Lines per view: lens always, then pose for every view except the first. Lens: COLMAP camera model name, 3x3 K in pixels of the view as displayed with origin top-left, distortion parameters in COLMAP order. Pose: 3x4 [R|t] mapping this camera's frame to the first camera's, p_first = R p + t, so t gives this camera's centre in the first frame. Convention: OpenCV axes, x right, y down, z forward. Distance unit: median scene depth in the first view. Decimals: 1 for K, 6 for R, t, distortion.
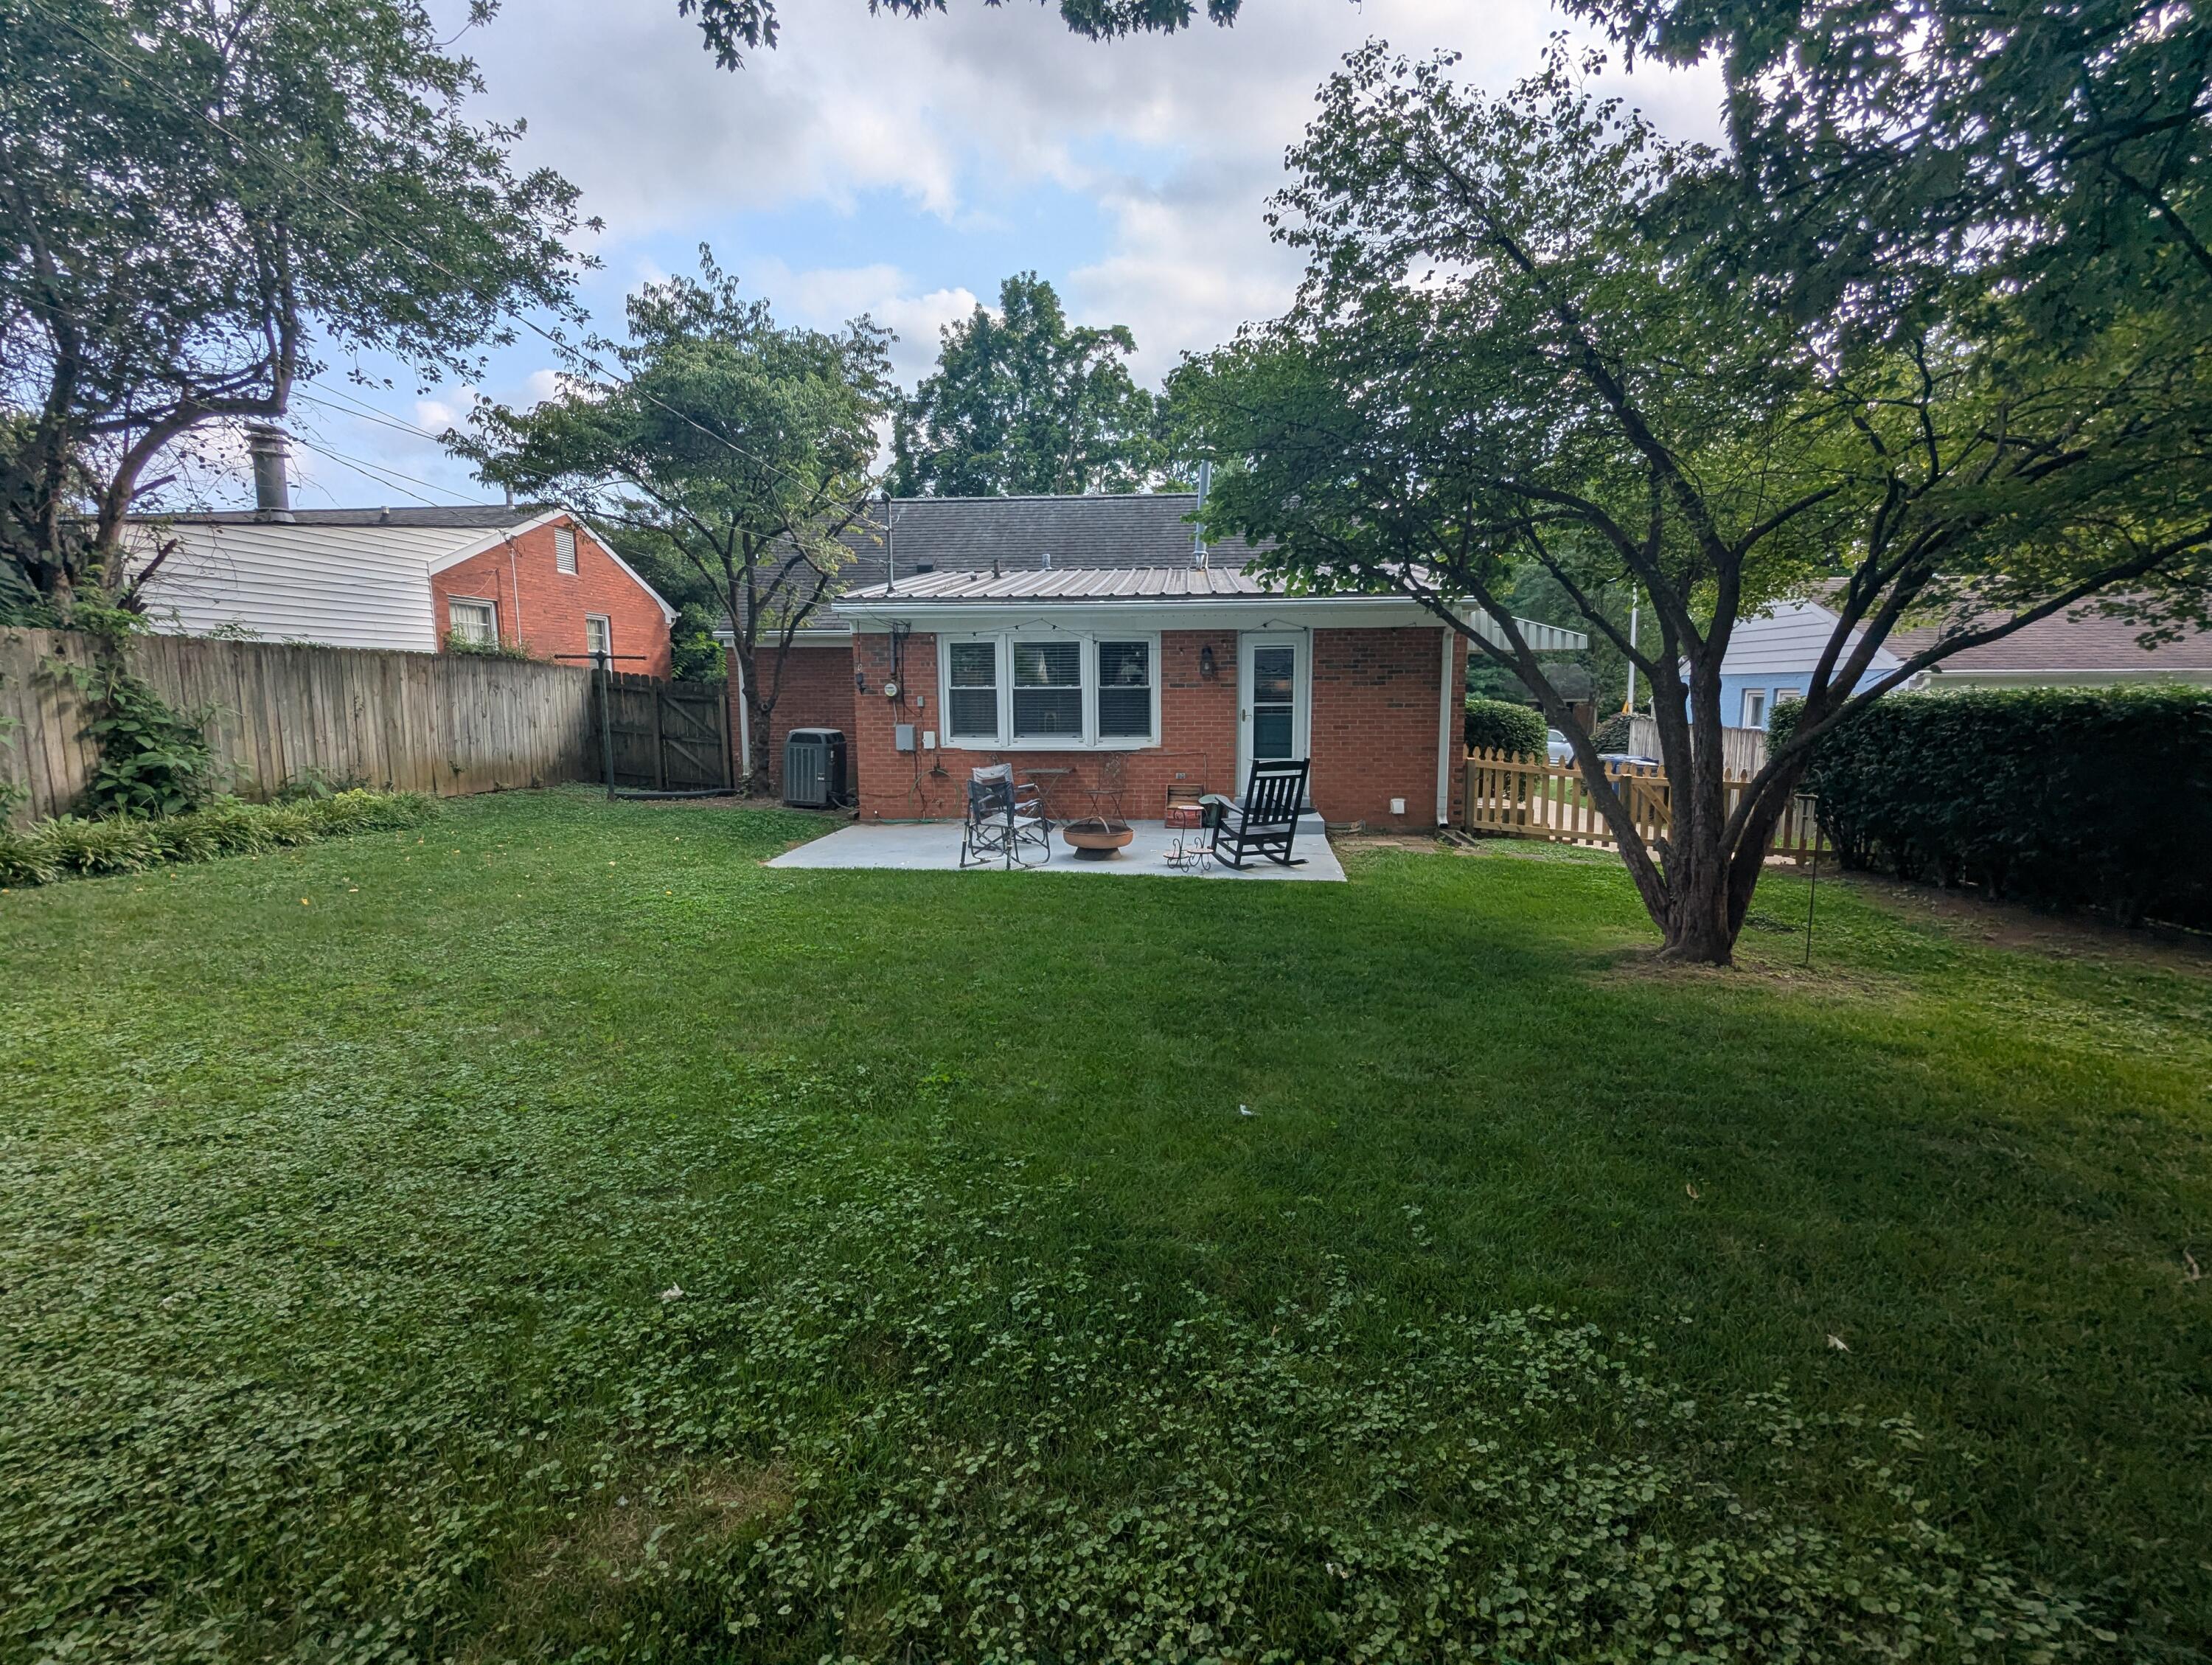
lens RADIAL K [[1068.7, 0, 1106.0], [0, 1068.7, 832.5], [0, 0, 1]] dist [-0.002308, -0.000321]
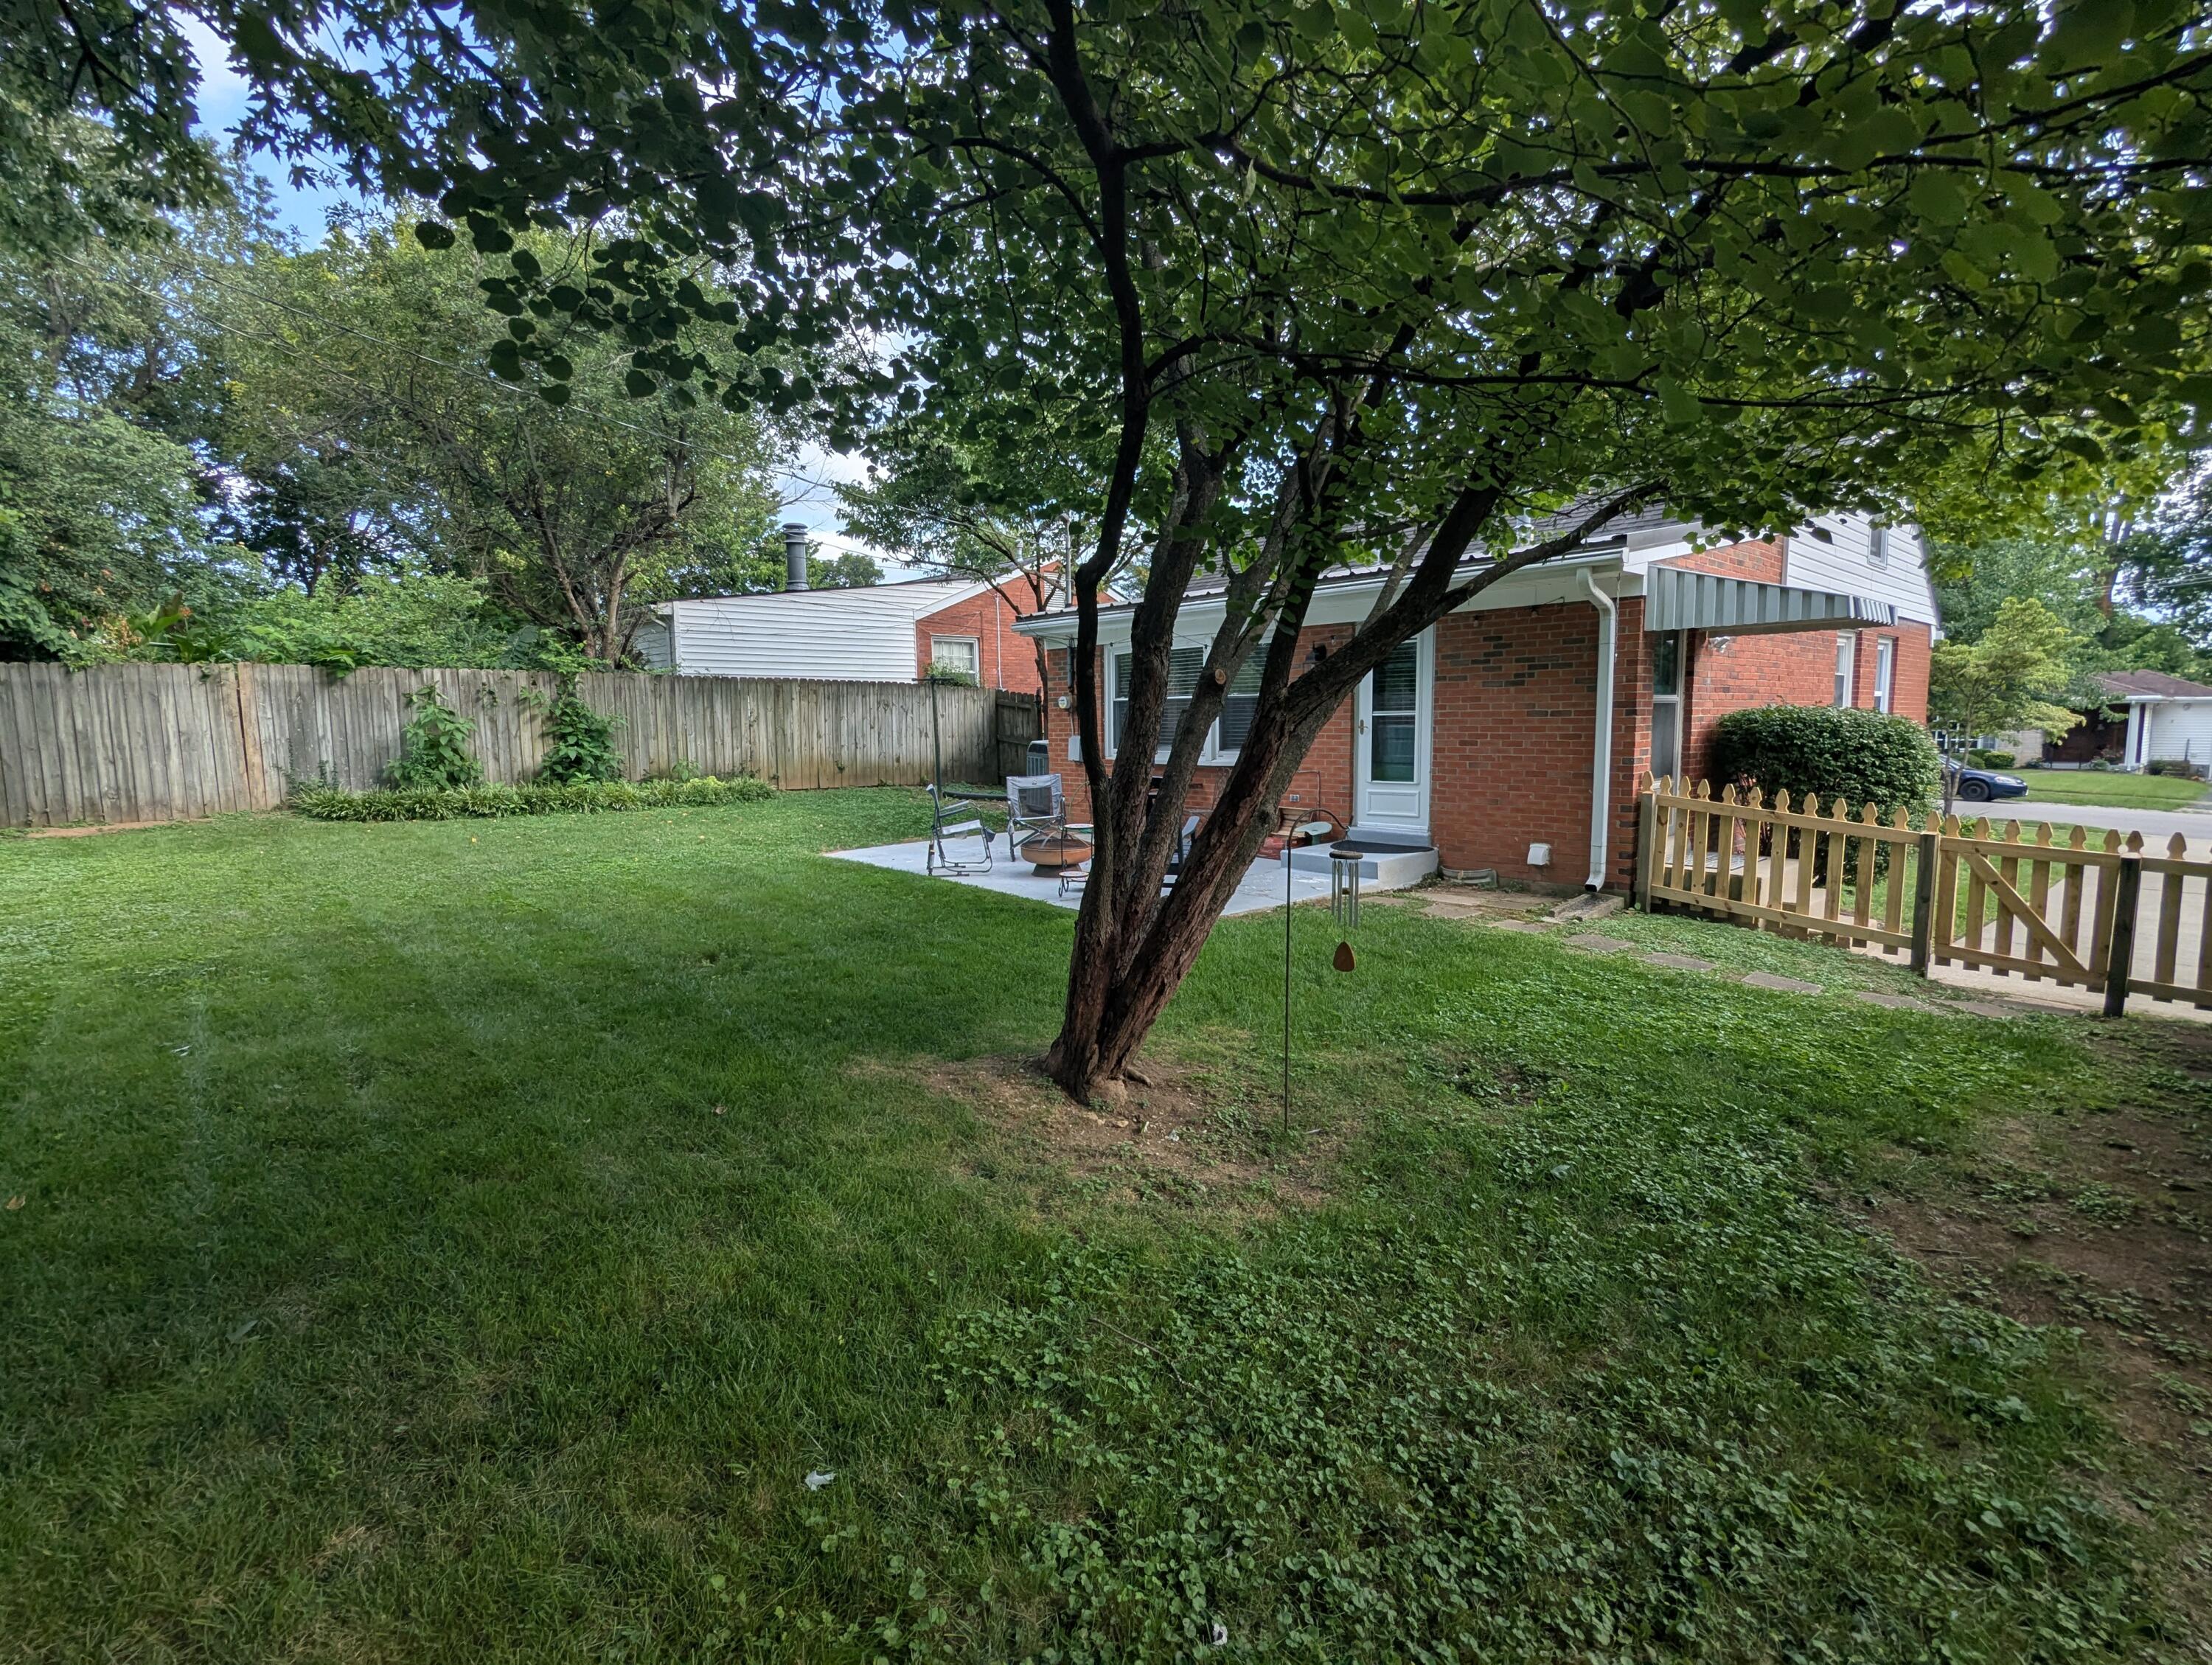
lens RADIAL K [[1068.7, 0, 1106.0], [0, 1068.7, 832.5], [0, 0, 1]] dist [-0.002308, -0.000321]
pose [[0.717631, 0.070031, -0.692893, 0.555812], [-0.084729, 0.996320, 0.012945, -0.023821], [0.691250, 0.049418, 0.720924, 0.282313]]
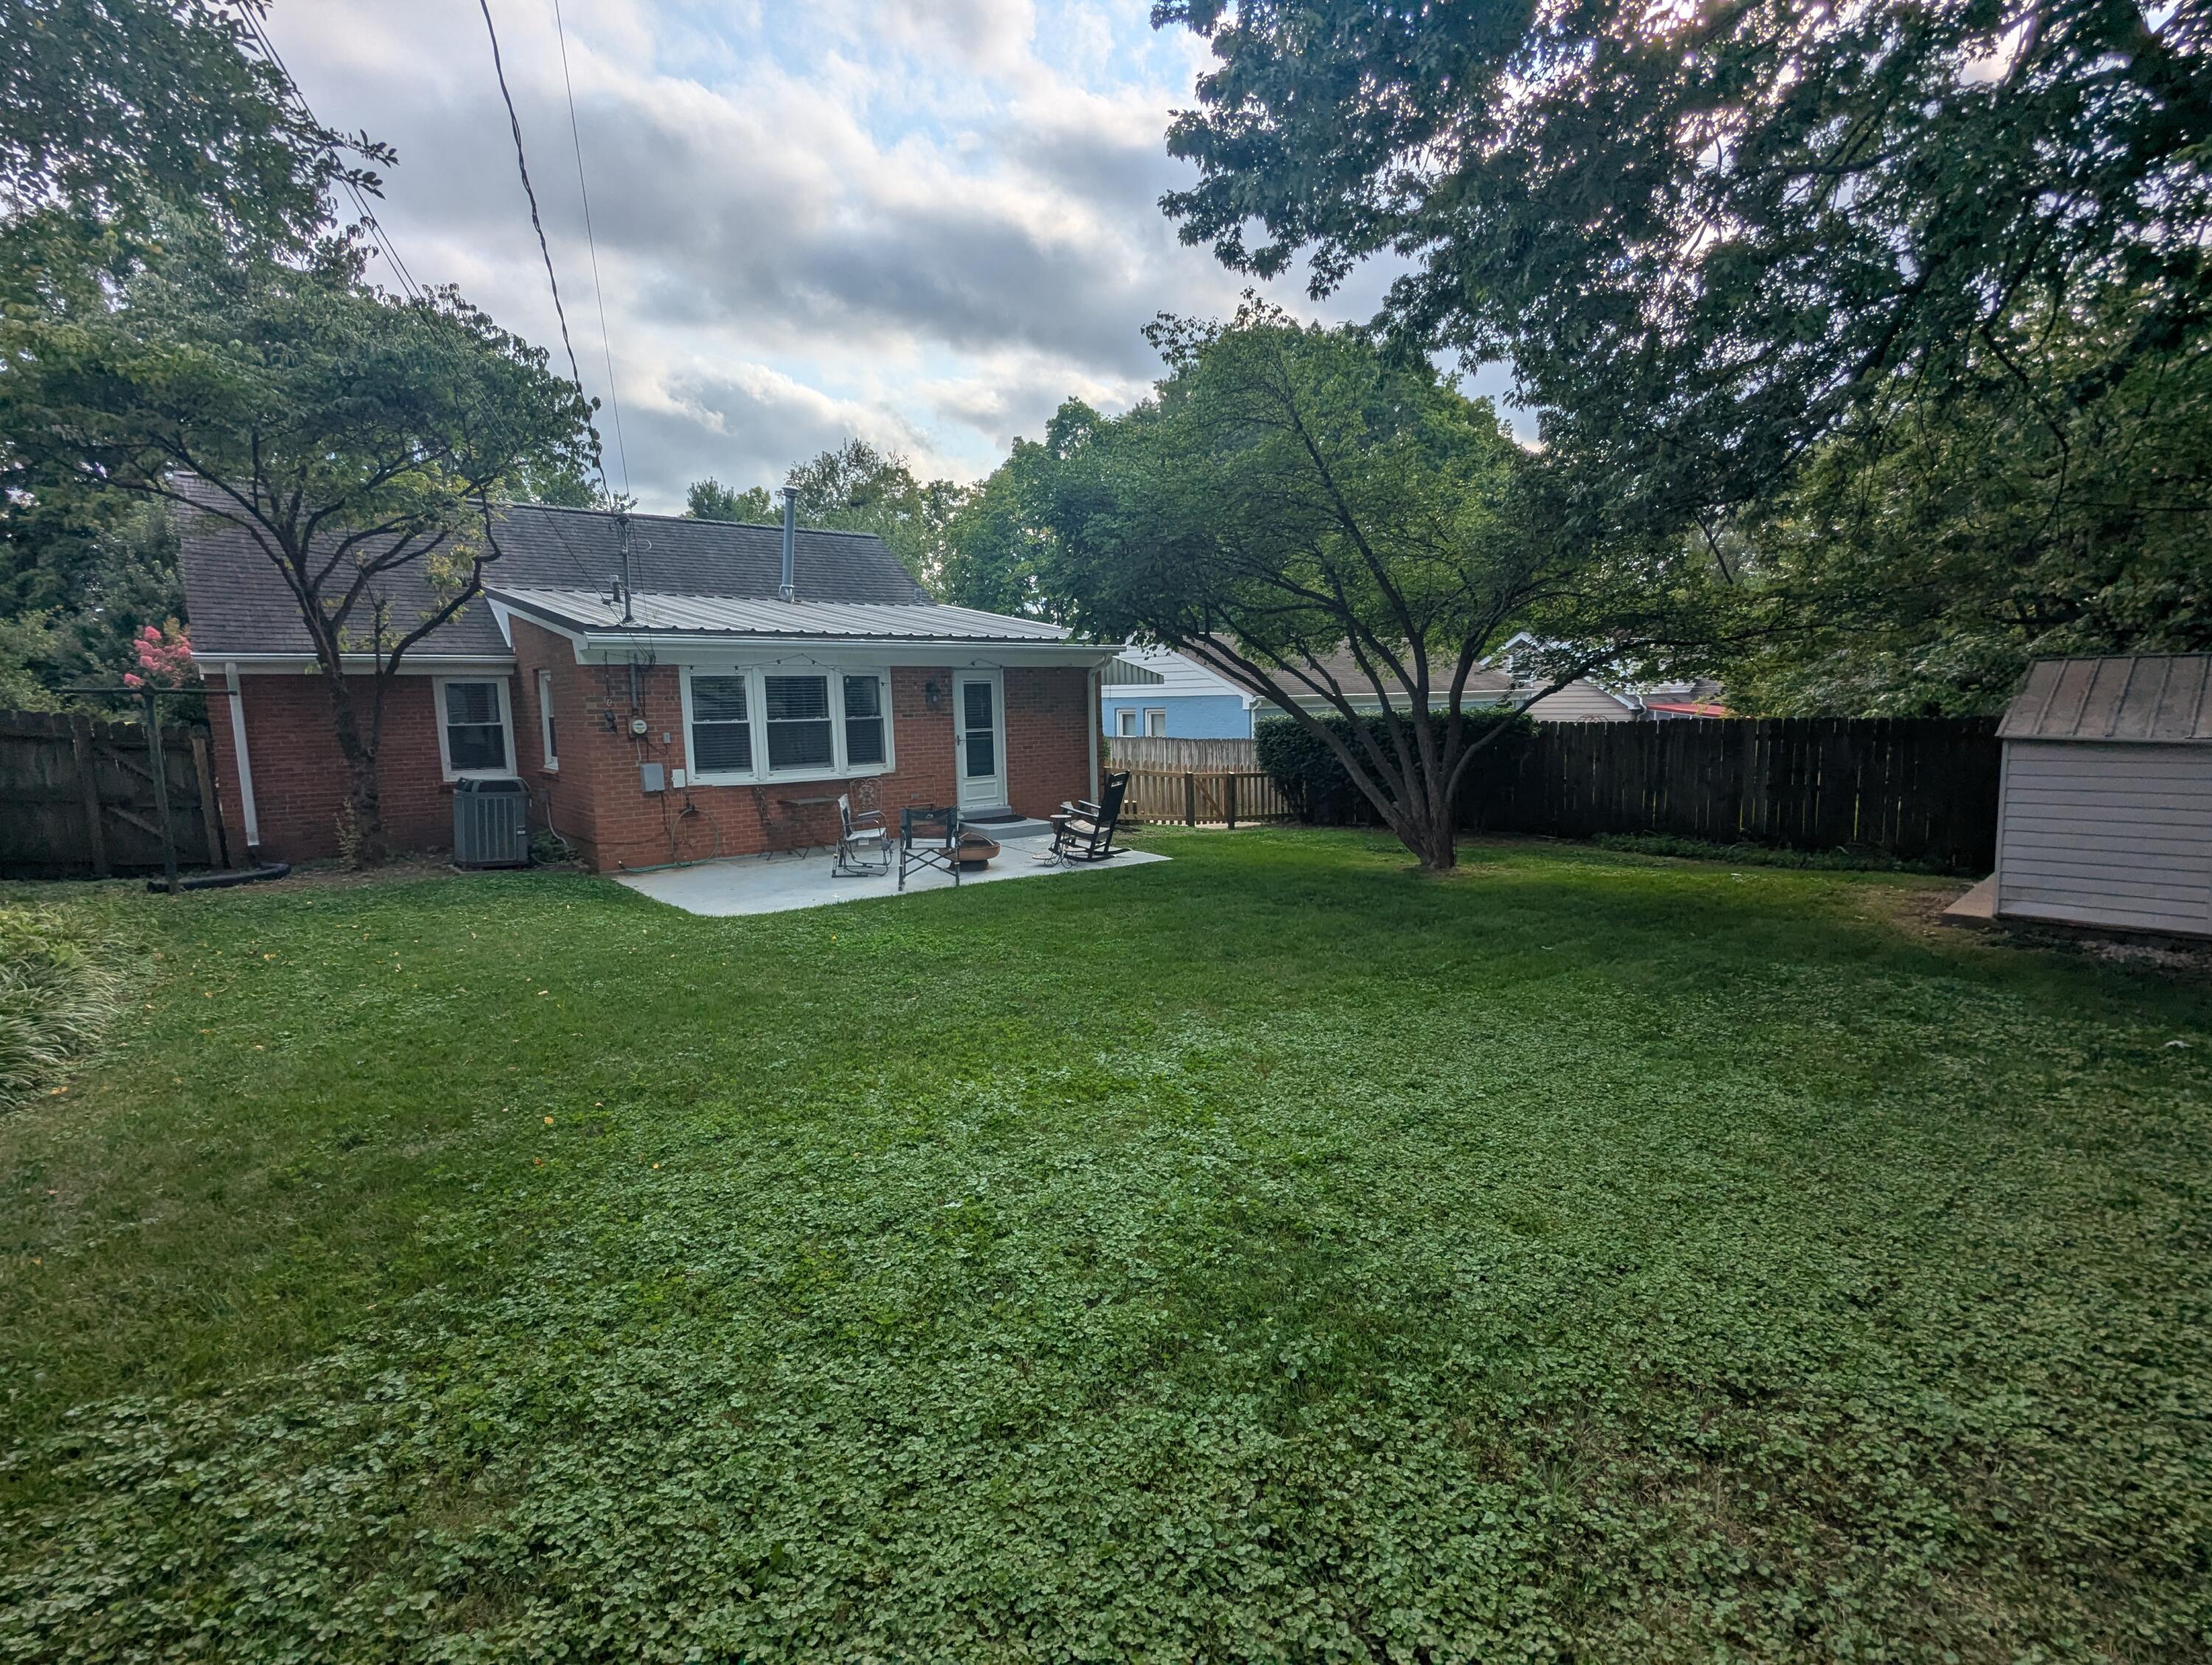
lens RADIAL K [[1068.7, 0, 1106.0], [0, 1068.7, 832.5], [0, 0, 1]] dist [-0.002308, -0.000321]
pose [[0.708403, -0.096556, 0.699173, -0.573075], [0.107699, 0.993786, 0.028121, -0.025790], [-0.697543, 0.055379, 0.714399, 0.069395]]
